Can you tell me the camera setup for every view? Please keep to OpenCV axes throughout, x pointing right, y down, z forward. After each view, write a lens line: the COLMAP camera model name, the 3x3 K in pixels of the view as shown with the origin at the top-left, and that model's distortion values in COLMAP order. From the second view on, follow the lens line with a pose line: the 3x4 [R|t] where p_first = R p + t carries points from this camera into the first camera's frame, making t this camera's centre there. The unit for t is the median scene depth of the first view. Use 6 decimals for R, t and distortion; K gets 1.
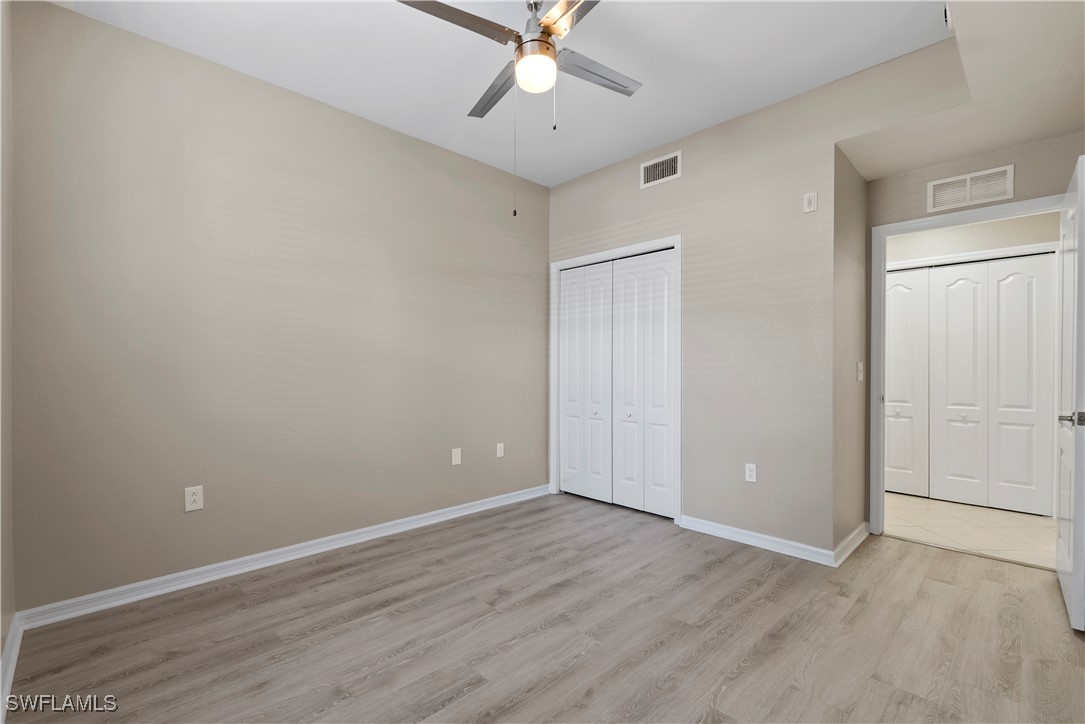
lens RADIAL K [[480.4, 0, 541.1], [0, 480.4, 369.4], [0, 0, 1]] dist [0.001619, 0.000472]
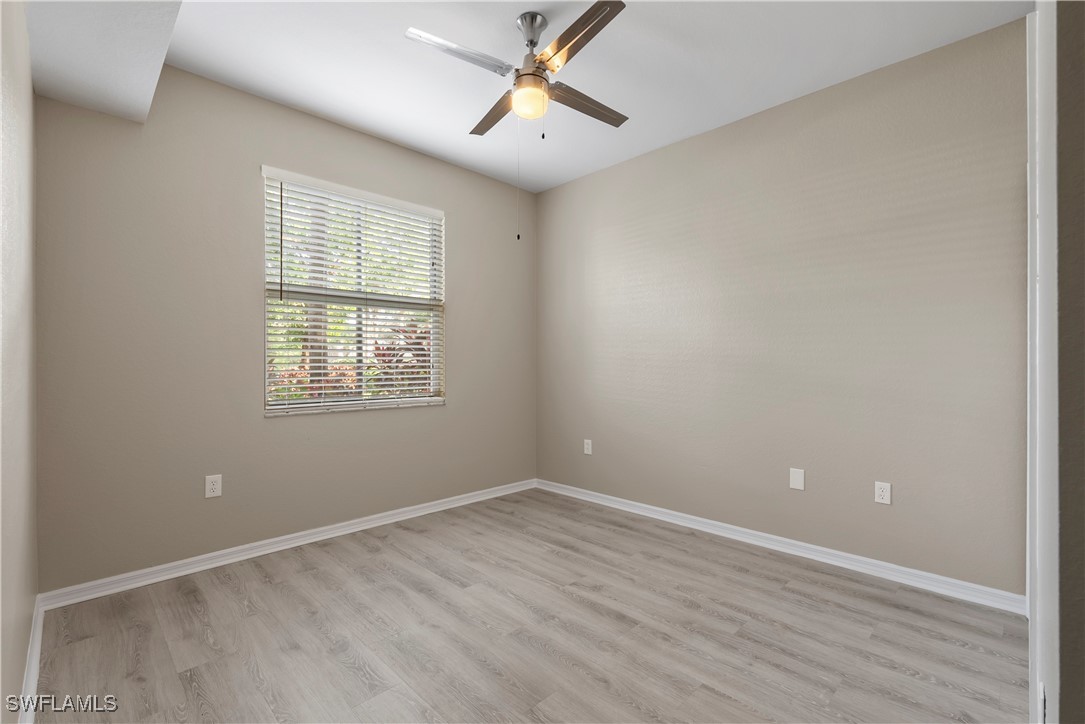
lens RADIAL K [[480.4, 0, 541.1], [0, 480.4, 369.4], [0, 0, 1]] dist [0.001619, 0.000472]
pose [[0.010185, 0.011194, -0.999885, 0.866495], [-0.002772, 0.999934, 0.011166, -0.009212], [0.999944, 0.002658, 0.010216, 0.808137]]
